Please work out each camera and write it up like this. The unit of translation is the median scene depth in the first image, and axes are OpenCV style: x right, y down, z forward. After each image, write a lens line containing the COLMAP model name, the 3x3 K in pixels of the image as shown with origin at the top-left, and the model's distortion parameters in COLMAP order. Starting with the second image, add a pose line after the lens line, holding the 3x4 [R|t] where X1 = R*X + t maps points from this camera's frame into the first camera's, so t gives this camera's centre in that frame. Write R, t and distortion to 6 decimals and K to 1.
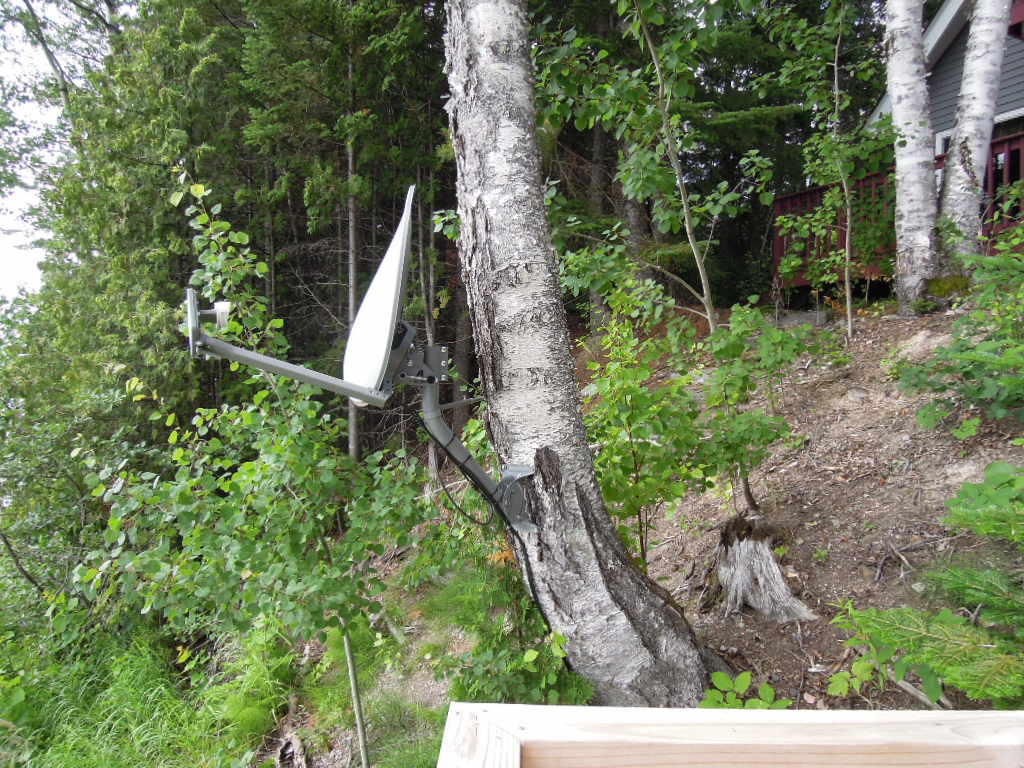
lens RADIAL K [[729.0, 0, 512.8], [0, 729.0, 382.0], [0, 0, 1]] dist [-0.019562, -0.004990]
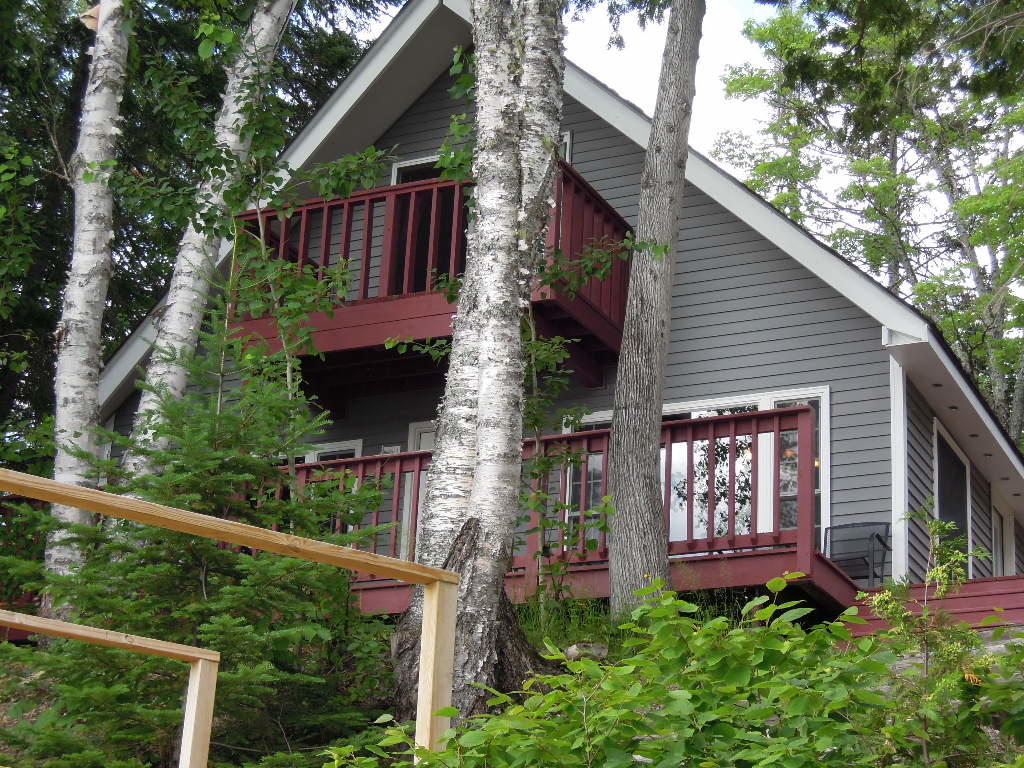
lens RADIAL K [[2038.9, 0, 511.7], [0, 2038.9, 384.0], [0, 0, 1]] dist [-0.084495, 0.000000]
pose [[0.799171, 0.234128, 0.553634, -0.328525], [-0.037424, 0.938621, -0.342915, 0.350249], [-0.599938, 0.253328, 0.758880, -1.029352]]
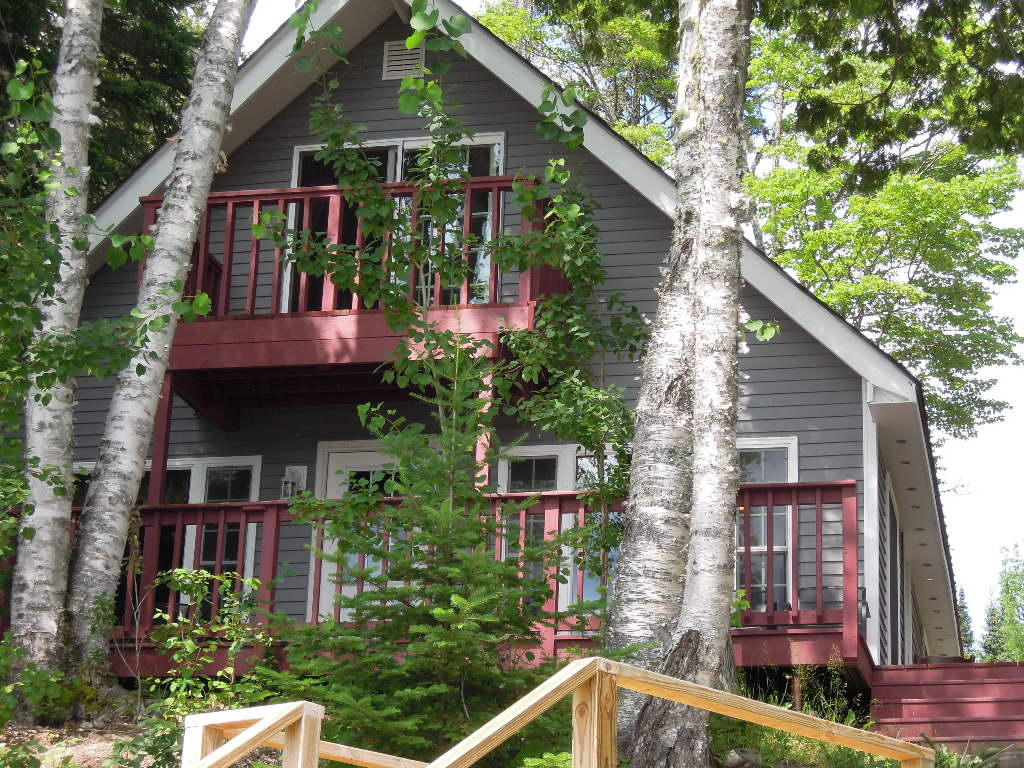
lens RADIAL K [[2352.8, 0, 513.0], [0, 2352.8, 384.1], [0, 0, 1]] dist [-0.073208, 0.000000]
pose [[0.636953, 0.253445, 0.728050, -0.877810], [-0.022233, 0.950059, -0.311279, 0.285392], [-0.770582, 0.182083, 0.610777, -0.798105]]
